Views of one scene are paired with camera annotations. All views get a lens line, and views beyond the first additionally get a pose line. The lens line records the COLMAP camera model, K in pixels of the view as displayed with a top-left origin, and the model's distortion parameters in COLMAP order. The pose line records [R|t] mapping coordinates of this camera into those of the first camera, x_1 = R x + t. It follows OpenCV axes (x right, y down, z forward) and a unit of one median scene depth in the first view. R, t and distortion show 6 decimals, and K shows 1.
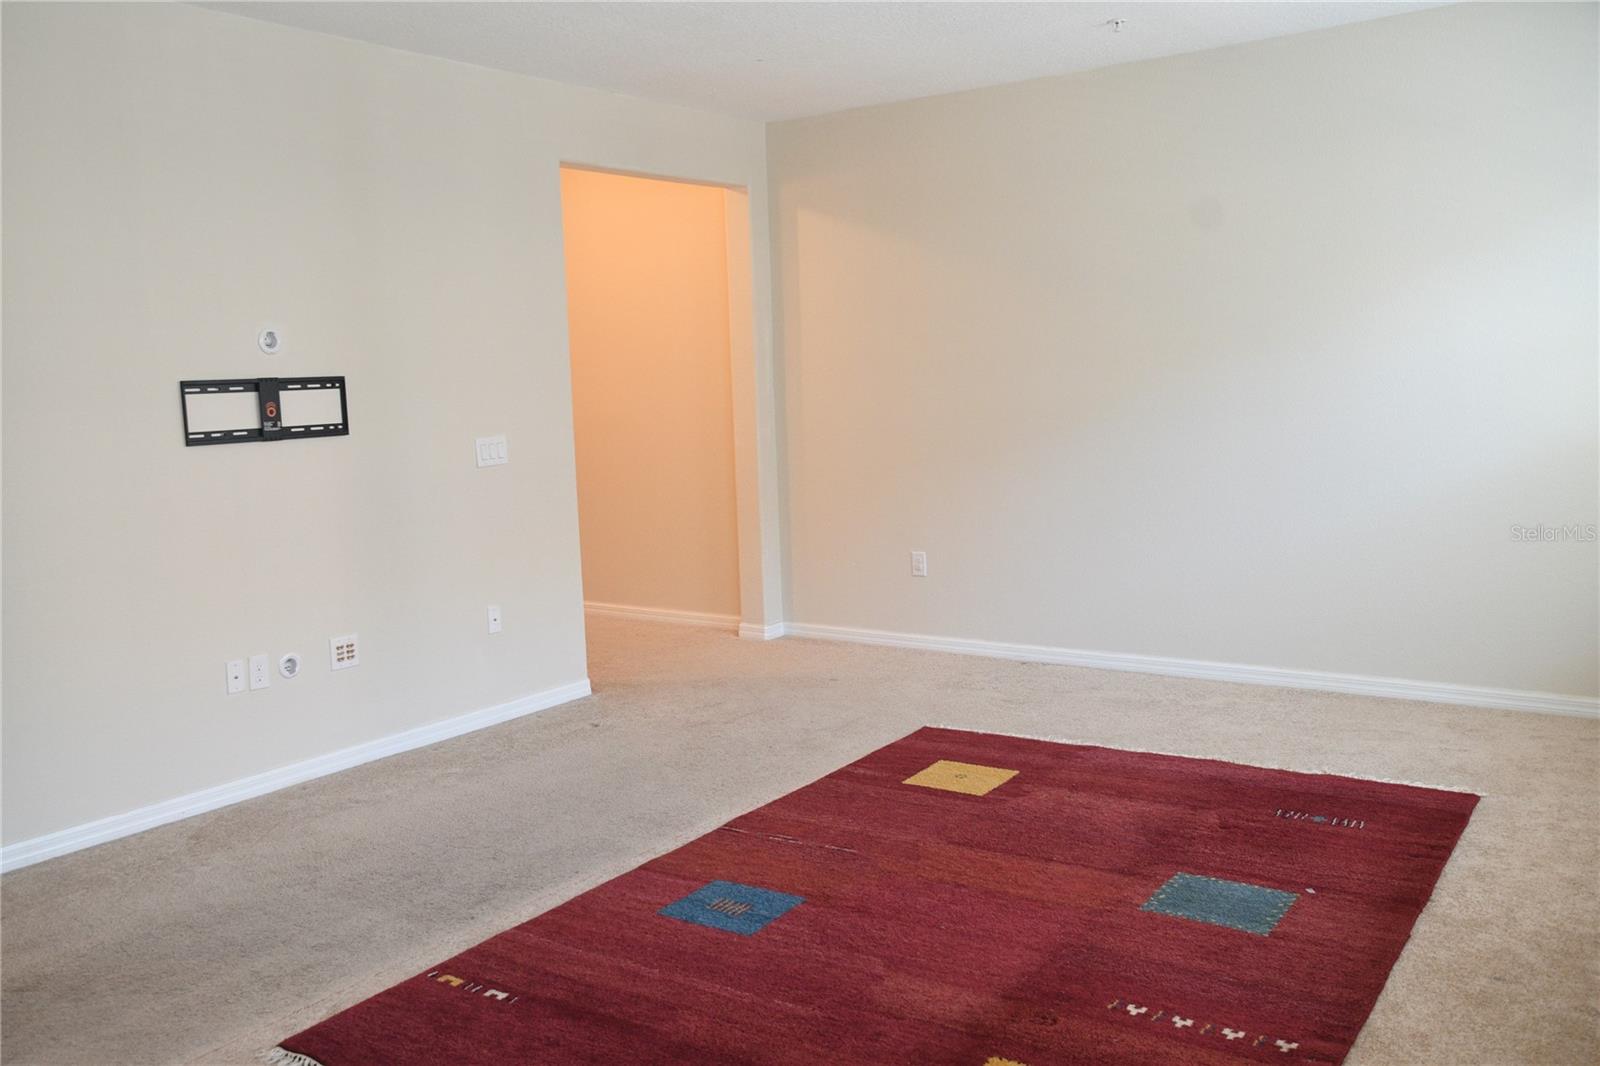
lens RADIAL K [[1404.7, 0, 799.7], [0, 1404.7, 530.7], [0, 0, 1]] dist [-0.034082, 0.007906]
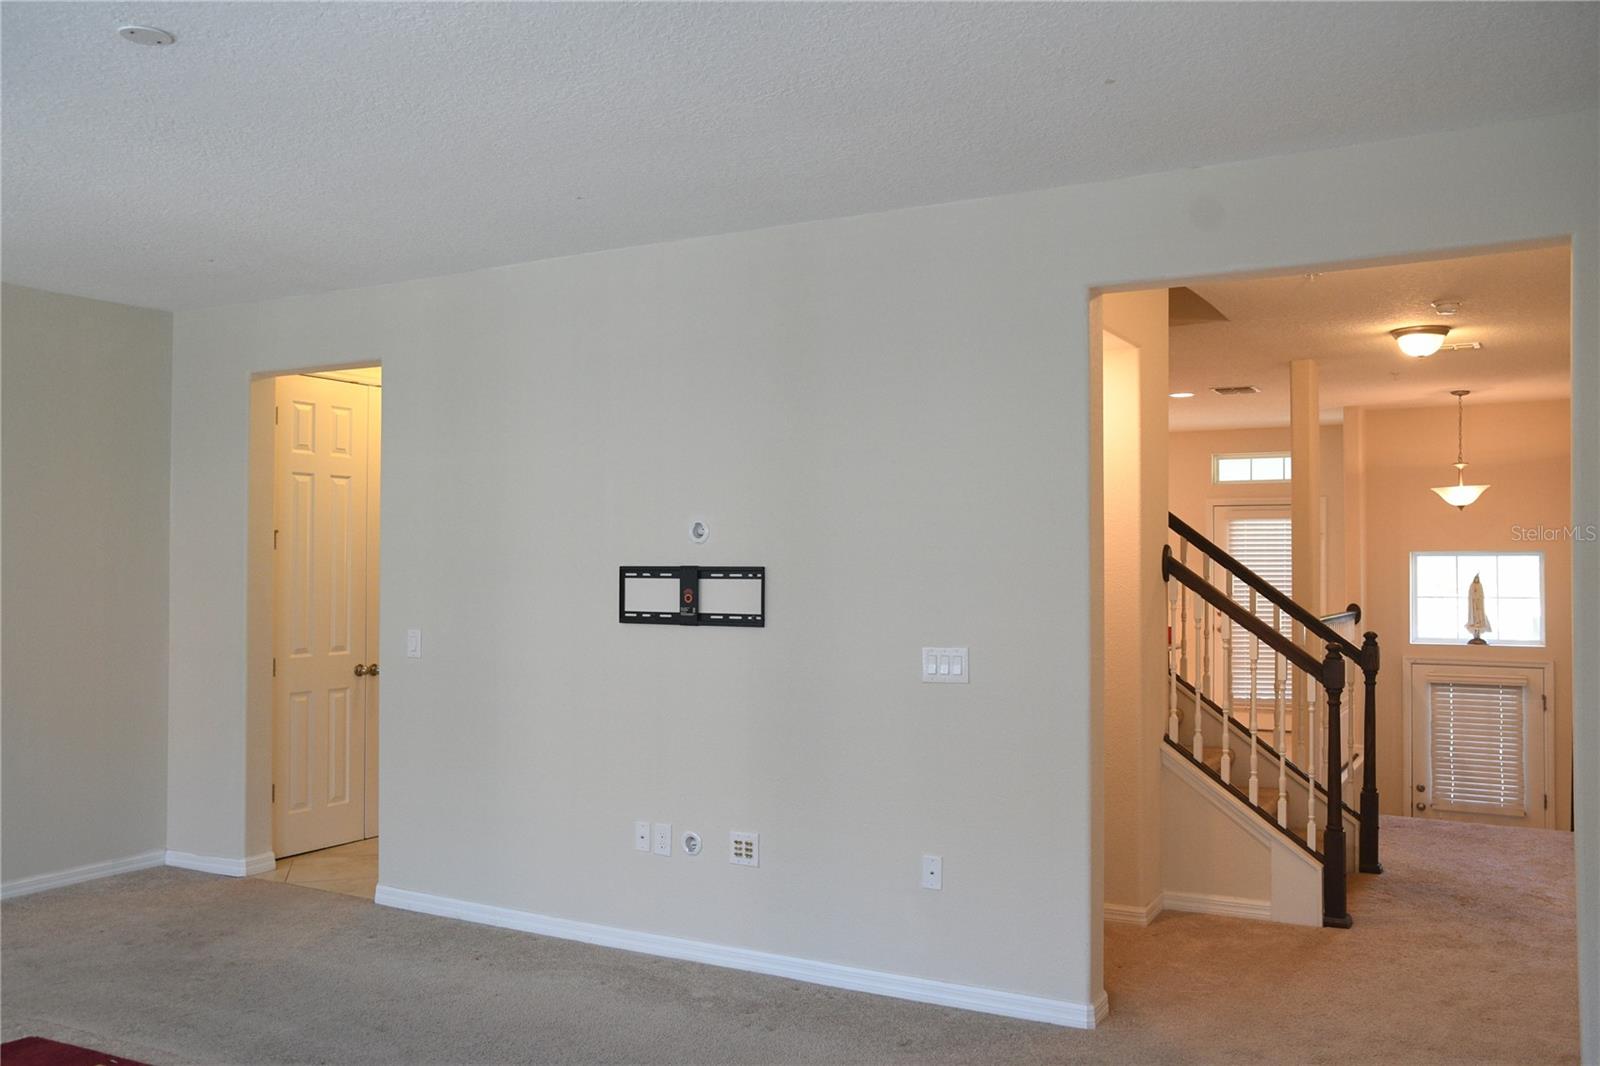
lens RADIAL K [[1404.7, 0, 798.2], [0, 1404.7, 539.1], [0, 0, 1]] dist [-0.034082, 0.007906]
pose [[0.068555, 0.007380, -0.997620, 0.679301], [-0.124096, 0.992269, -0.001187, -0.136471], [0.989899, 0.123882, 0.068940, 0.989454]]
